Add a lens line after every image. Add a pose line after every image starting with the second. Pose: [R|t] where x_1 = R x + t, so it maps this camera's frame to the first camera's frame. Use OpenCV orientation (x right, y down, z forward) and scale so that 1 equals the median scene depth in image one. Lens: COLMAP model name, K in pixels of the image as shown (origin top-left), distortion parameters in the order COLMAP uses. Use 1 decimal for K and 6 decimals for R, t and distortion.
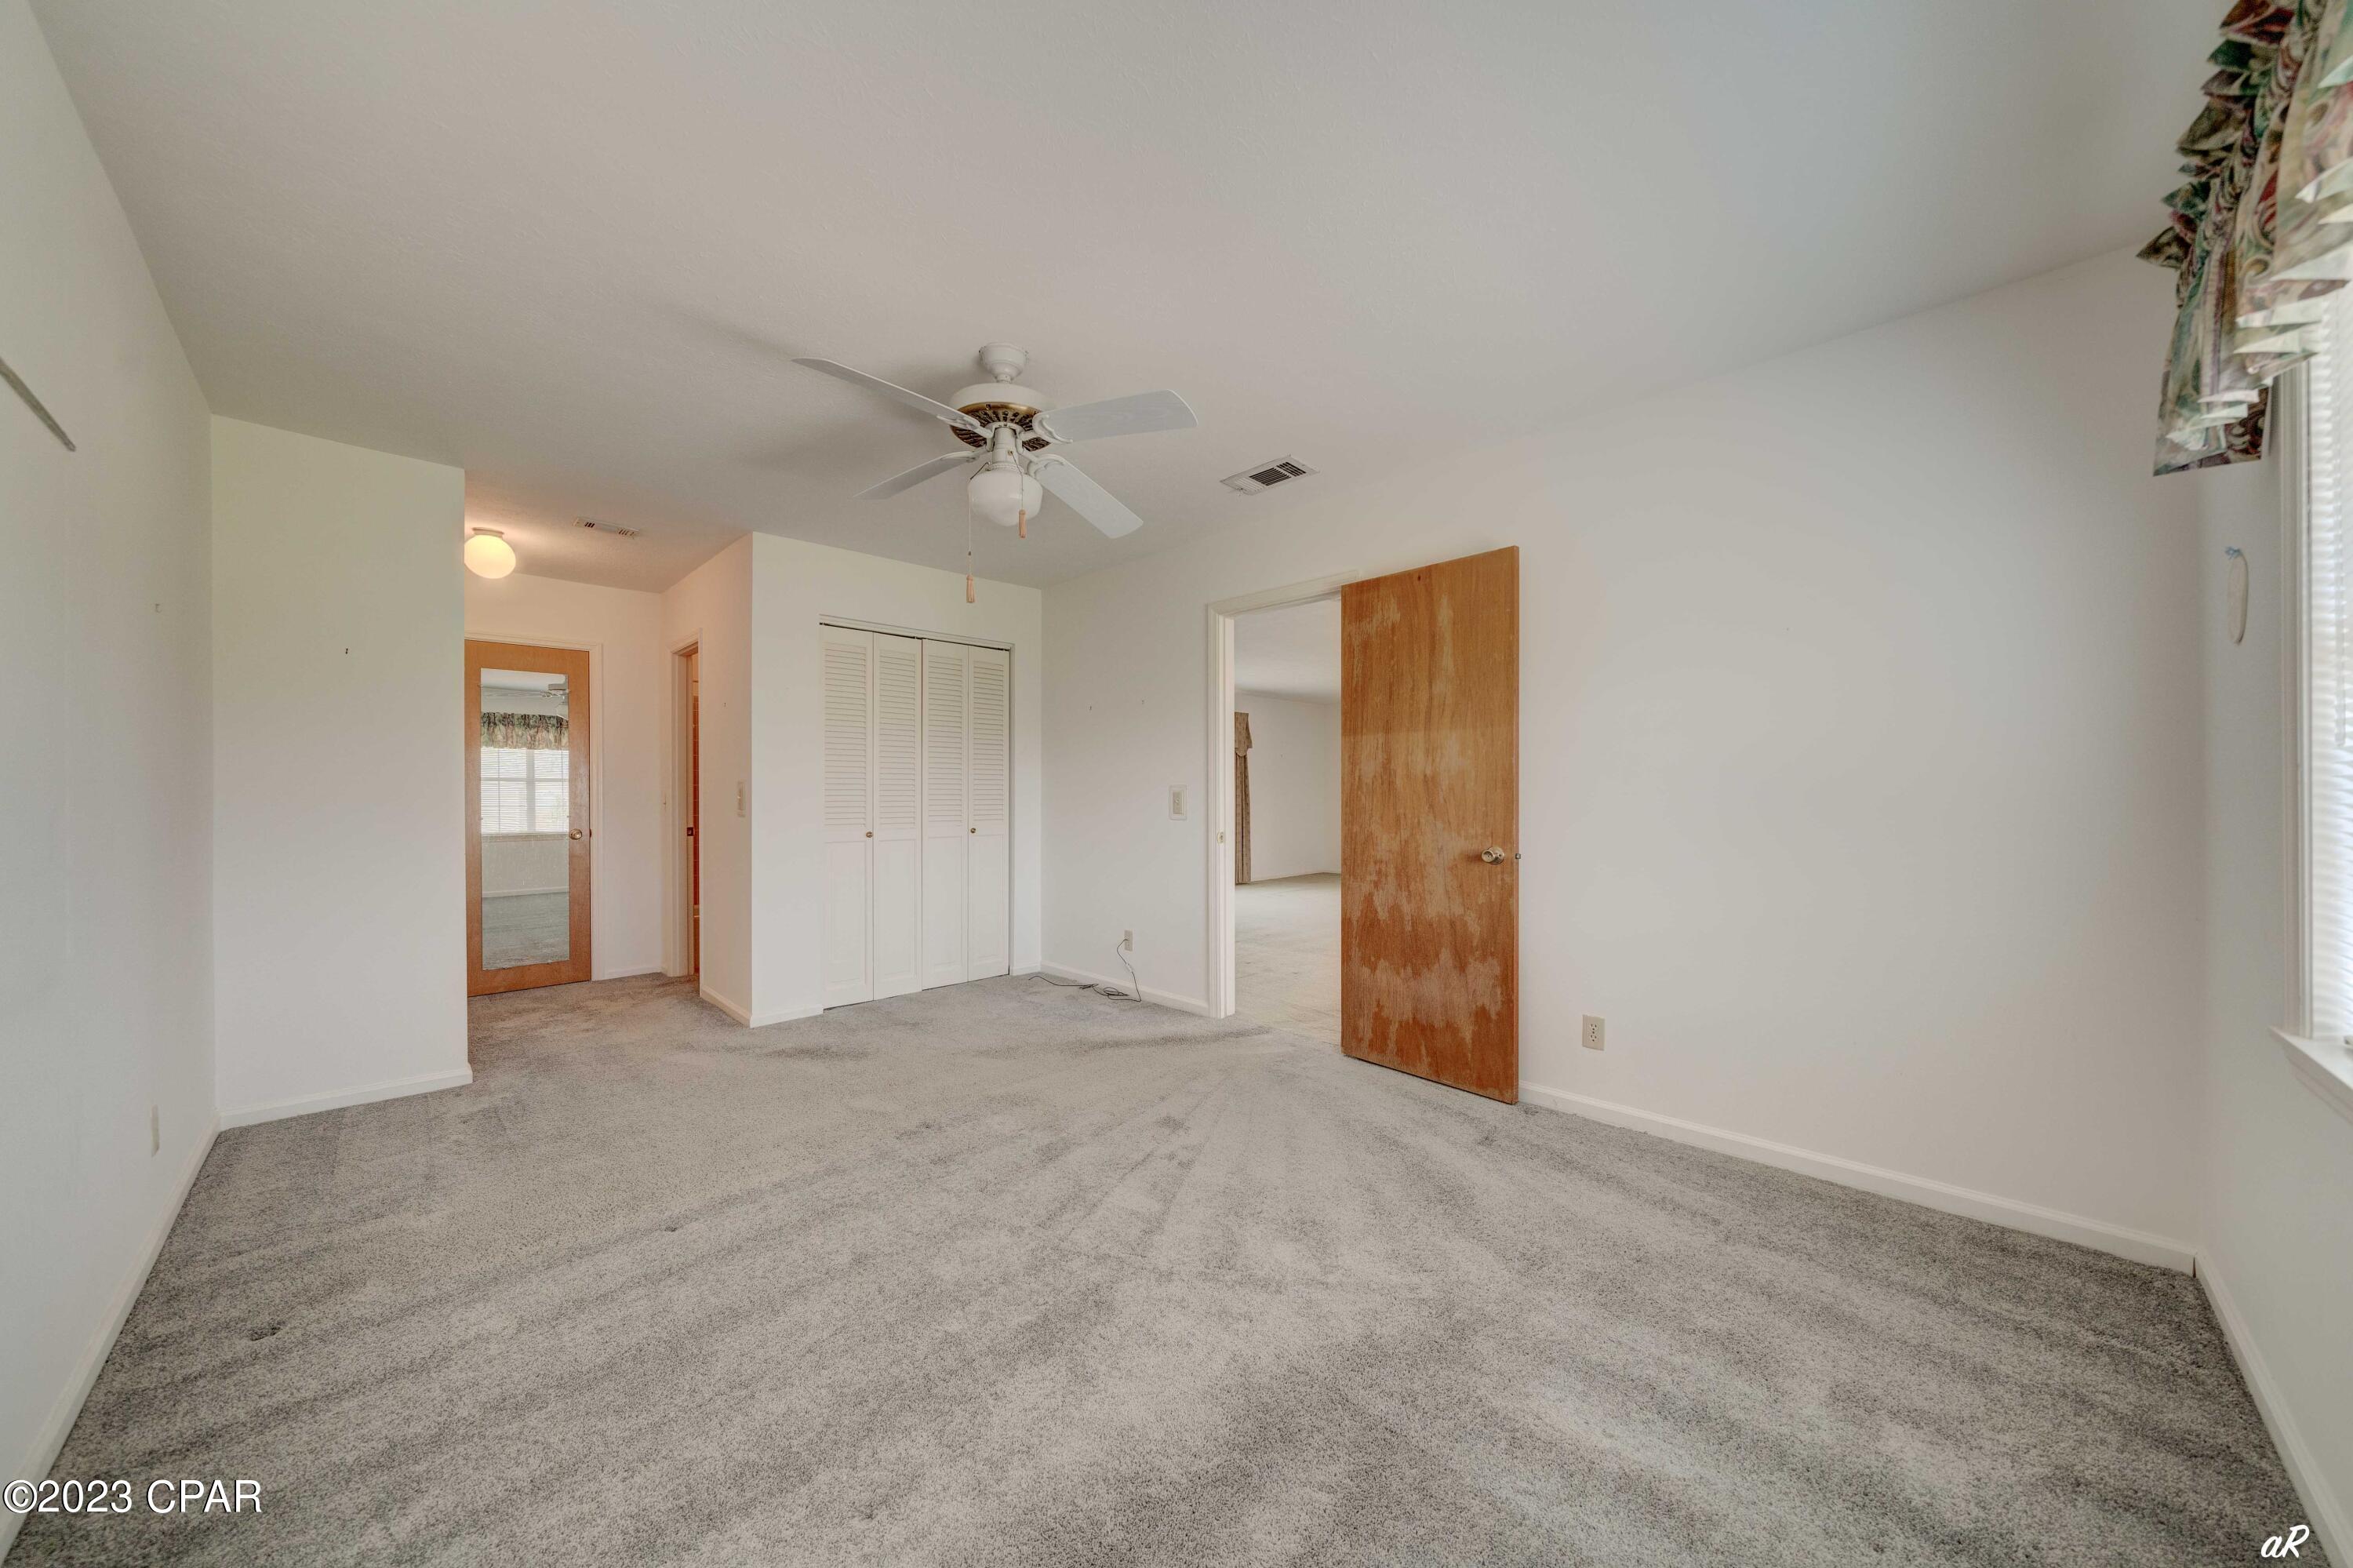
lens RADIAL K [[813.6, 0, 1161.5], [0, 813.6, 790.1], [0, 0, 1]] dist [-0.002045, -0.000388]
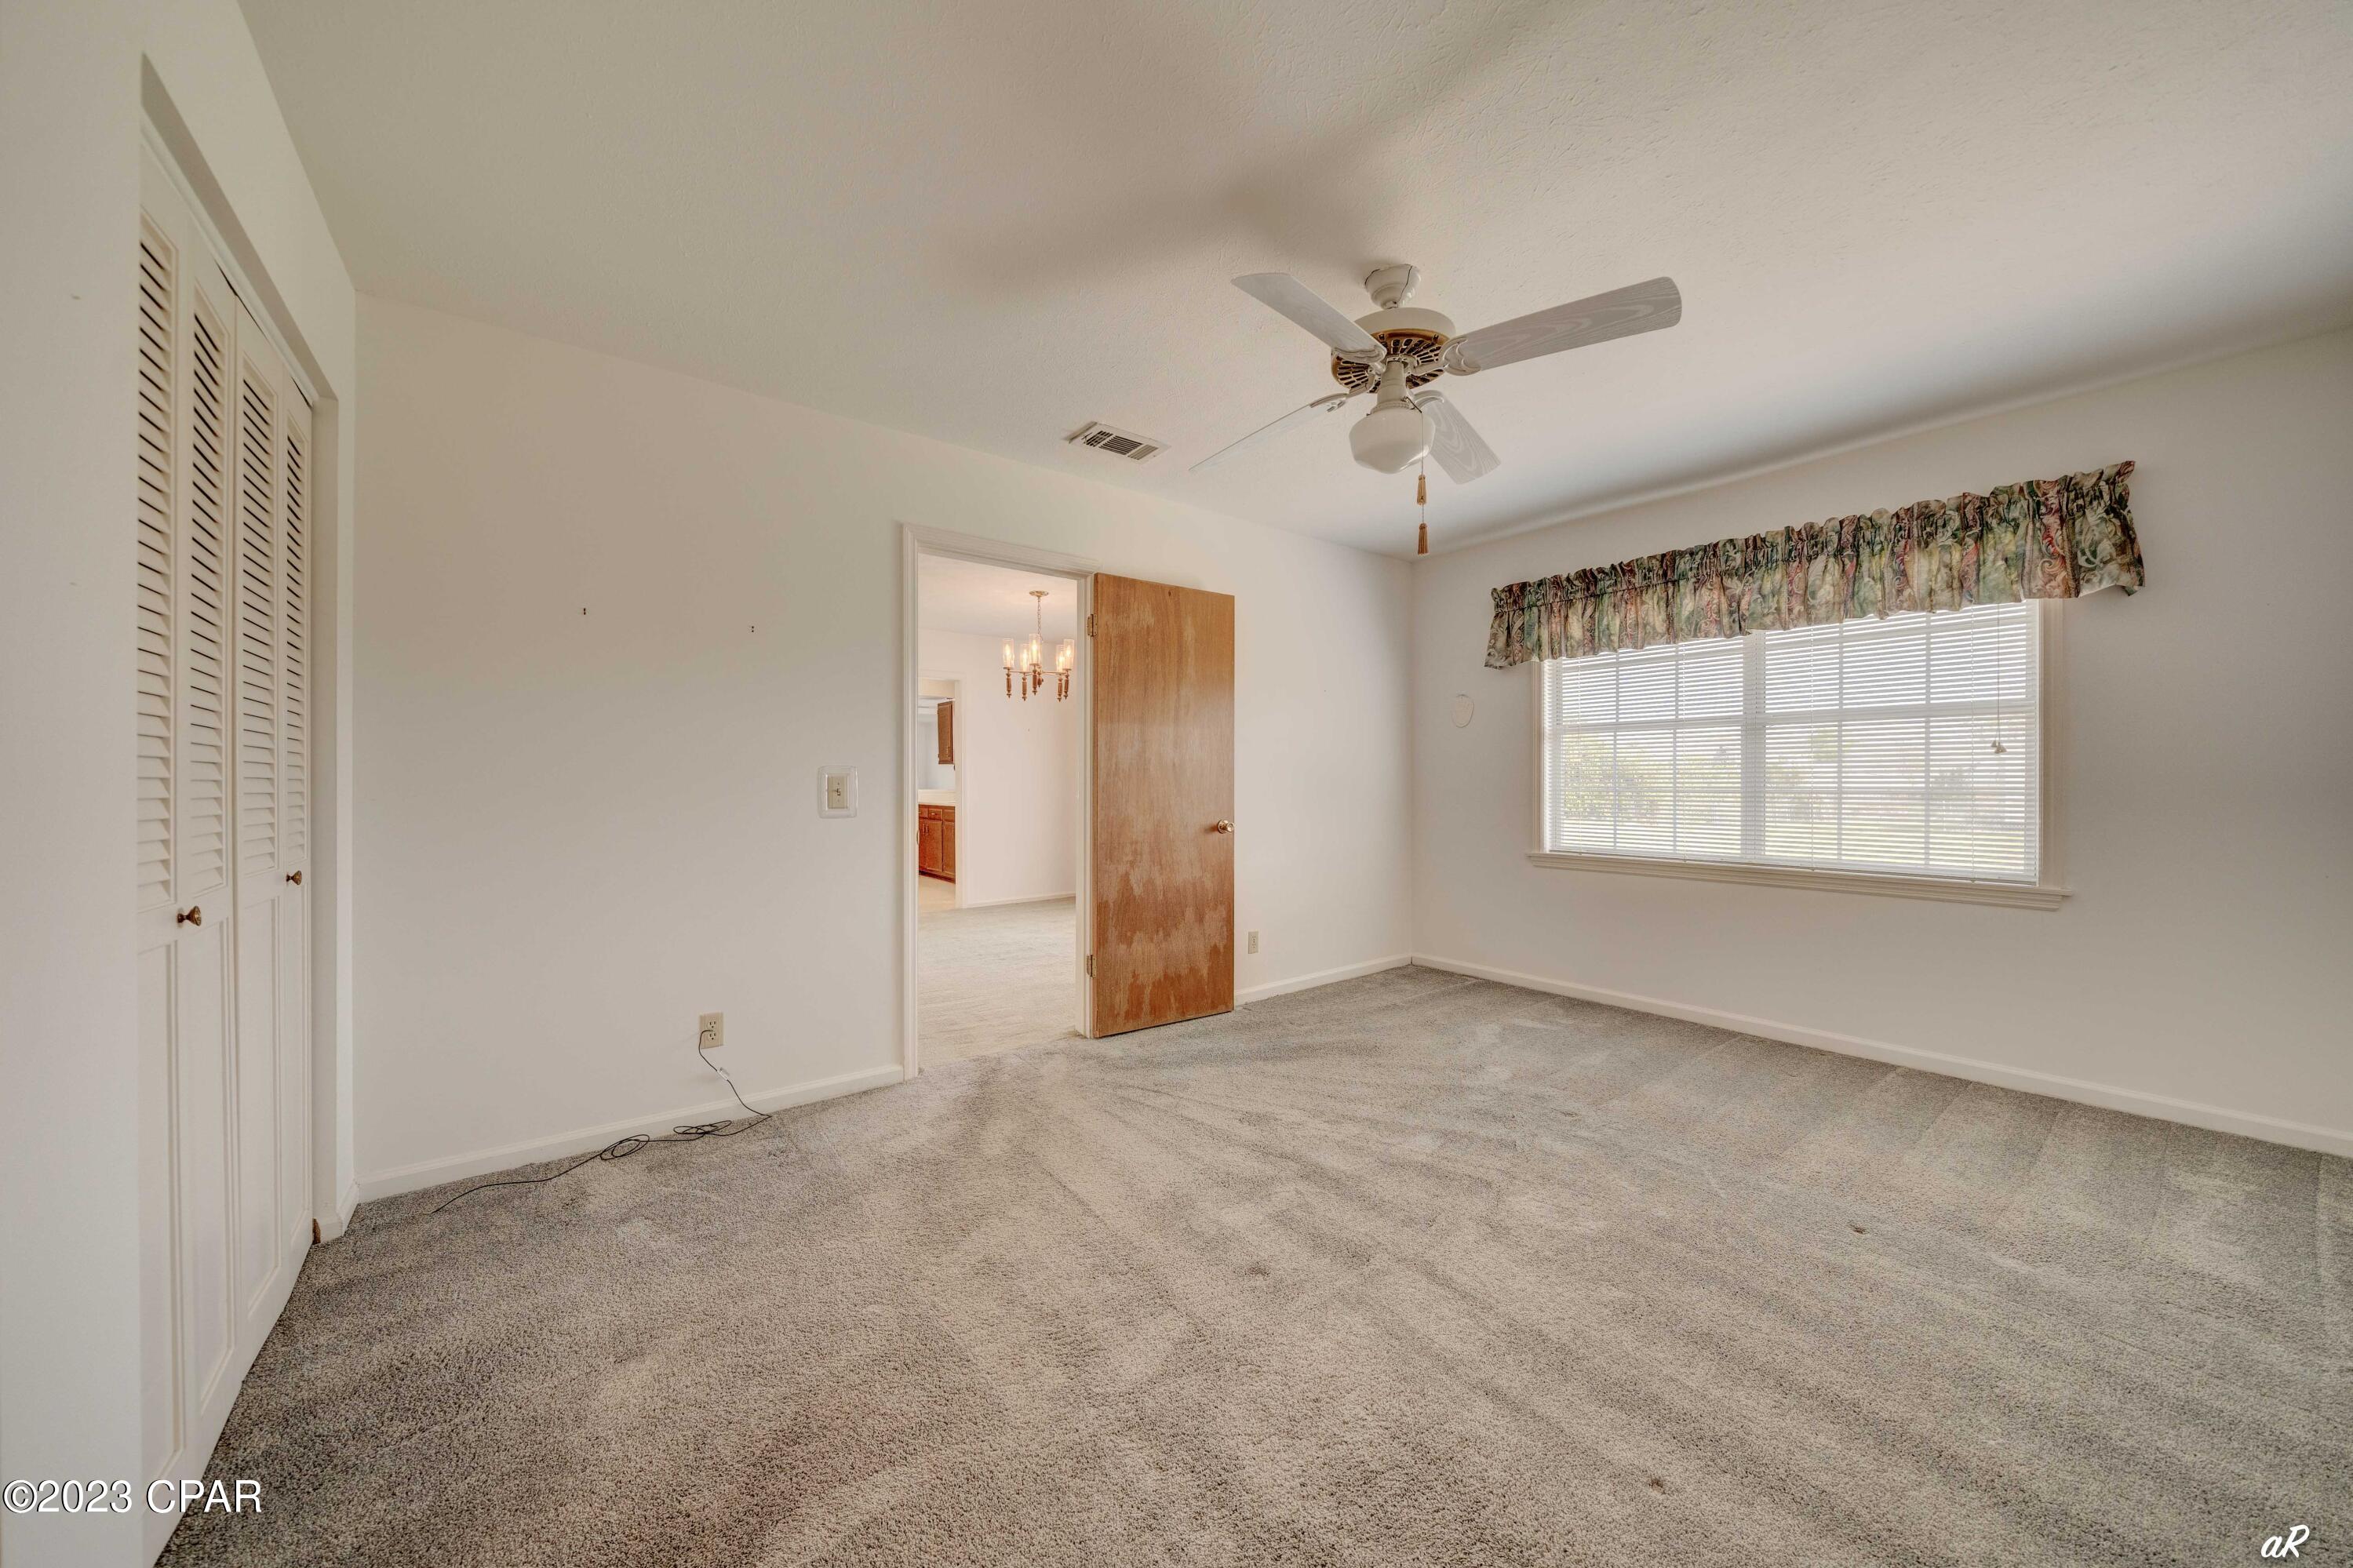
lens RADIAL K [[813.4, 0, 1178.1], [0, 813.4, 783.3], [0, 0, 1]] dist [-0.002045, -0.000388]
pose [[0.103235, 0.000897, 0.994657, -0.820716], [-0.000187, 1.000000, -0.000882, 0.010798], [-0.994657, -0.000095, 0.103235, 0.852513]]
